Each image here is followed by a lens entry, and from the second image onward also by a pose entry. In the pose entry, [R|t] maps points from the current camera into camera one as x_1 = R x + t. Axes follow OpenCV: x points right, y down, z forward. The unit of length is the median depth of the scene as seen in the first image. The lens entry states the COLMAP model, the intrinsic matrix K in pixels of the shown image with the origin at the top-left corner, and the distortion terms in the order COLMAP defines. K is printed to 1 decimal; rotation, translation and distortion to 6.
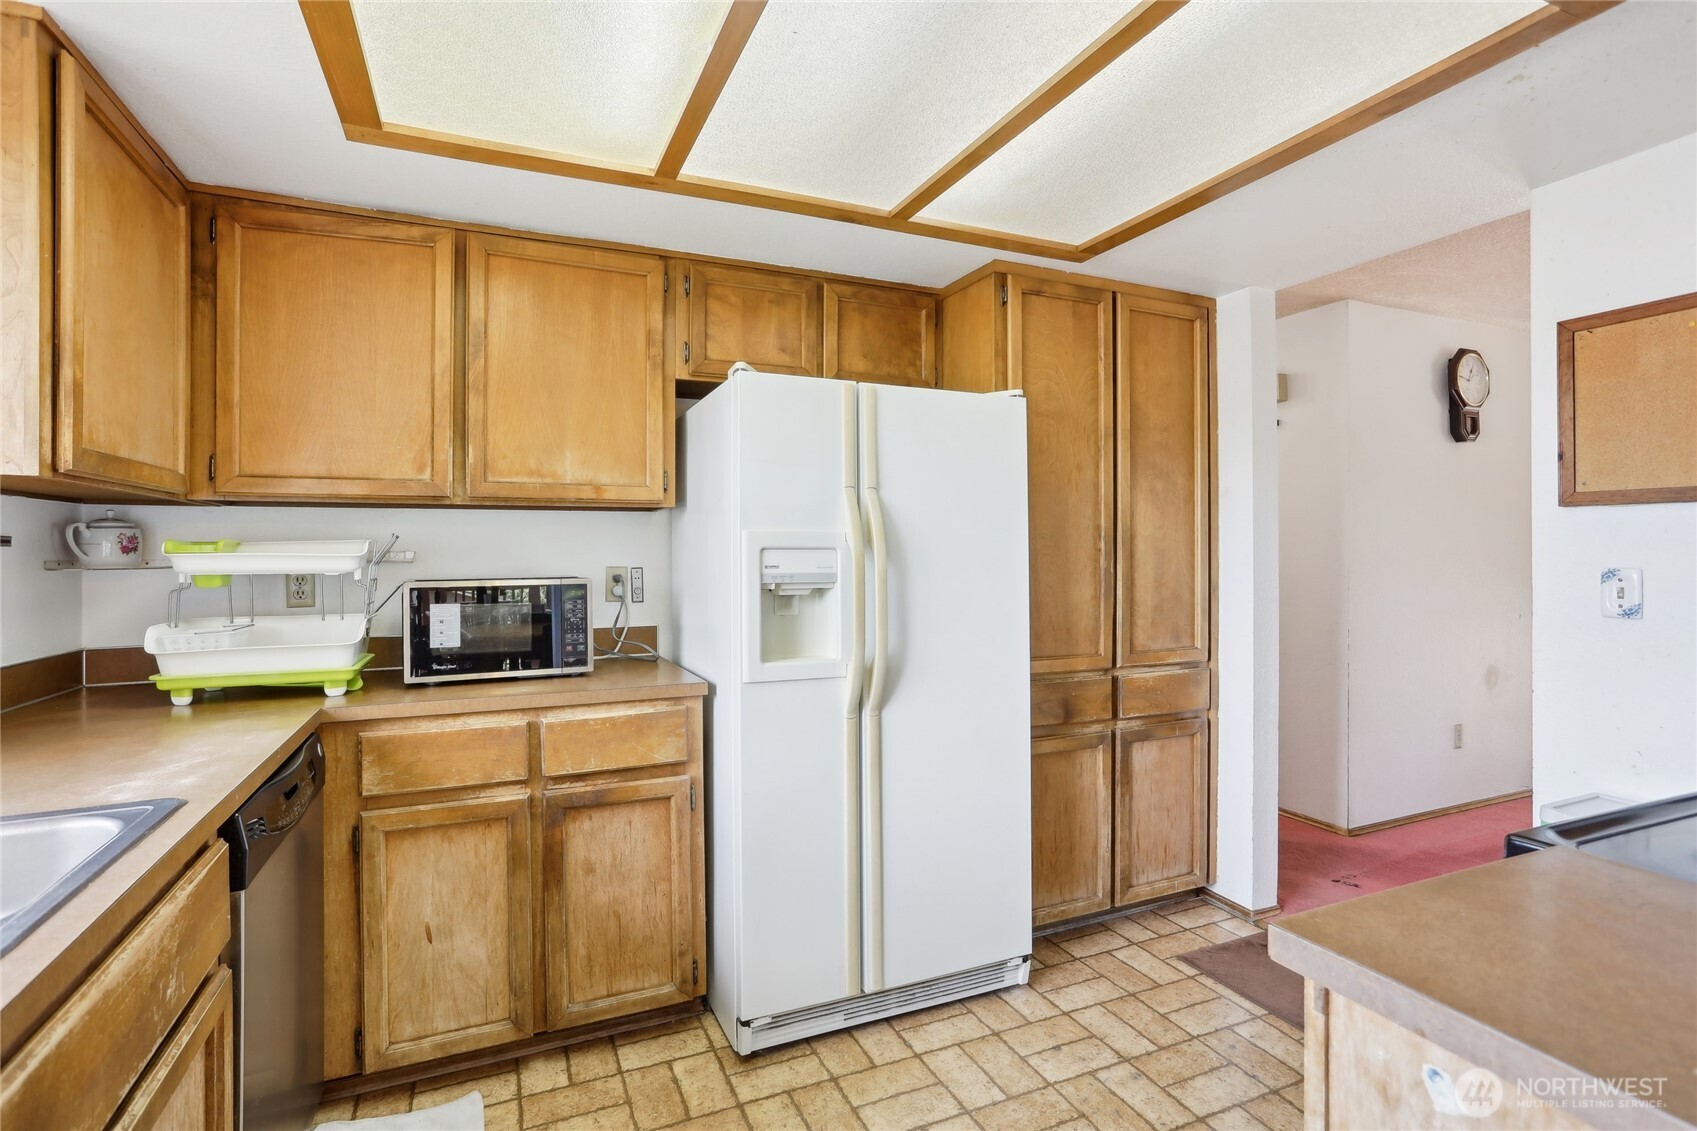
lens RADIAL K [[840.2, 0, 849.5], [0, 840.2, 552.6], [0, 0, 1]] dist [-0.070535, 0.036368]
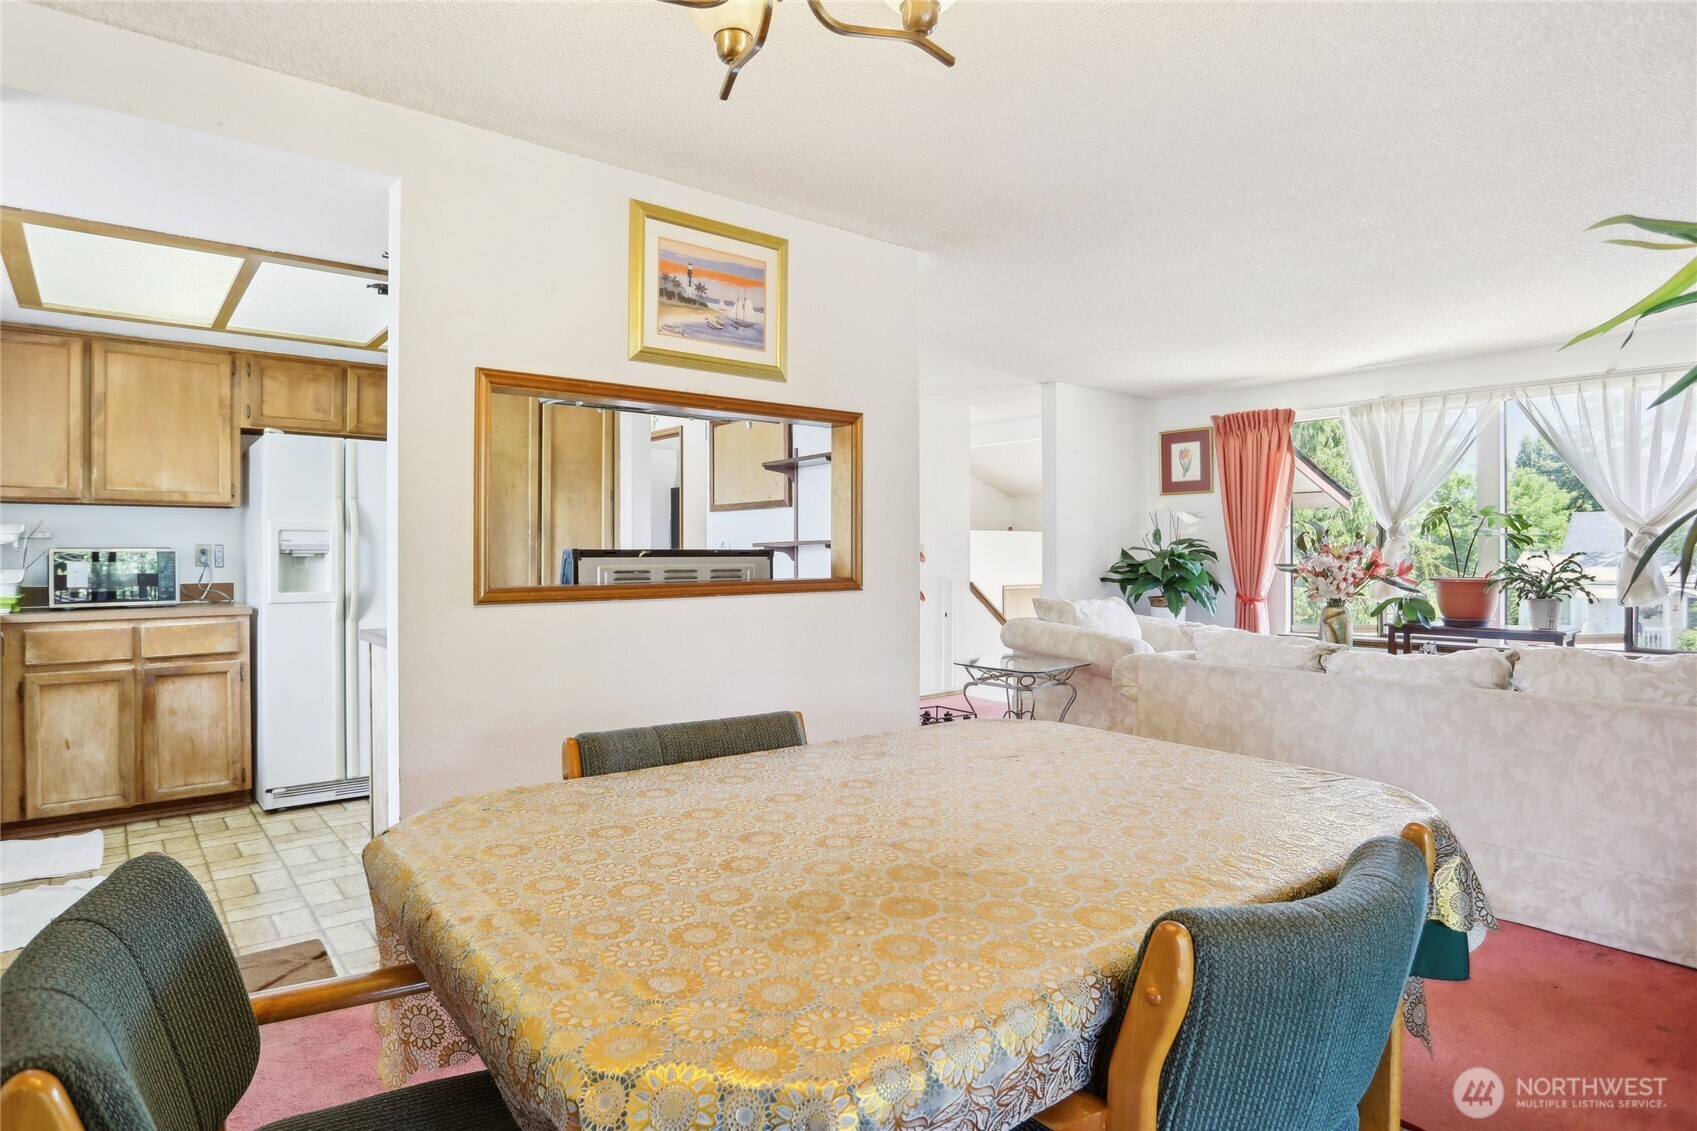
lens RADIAL K [[907.0, 0, 854.0], [0, 907.0, 554.6], [0, 0, 1]] dist [-0.052896, 0.010326]
pose [[0.956923, 0.000279, 0.290341, 0.511640], [-0.000613, 0.999999, 0.001057, 0.043688], [-0.290340, -0.001189, 0.956923, -1.173376]]
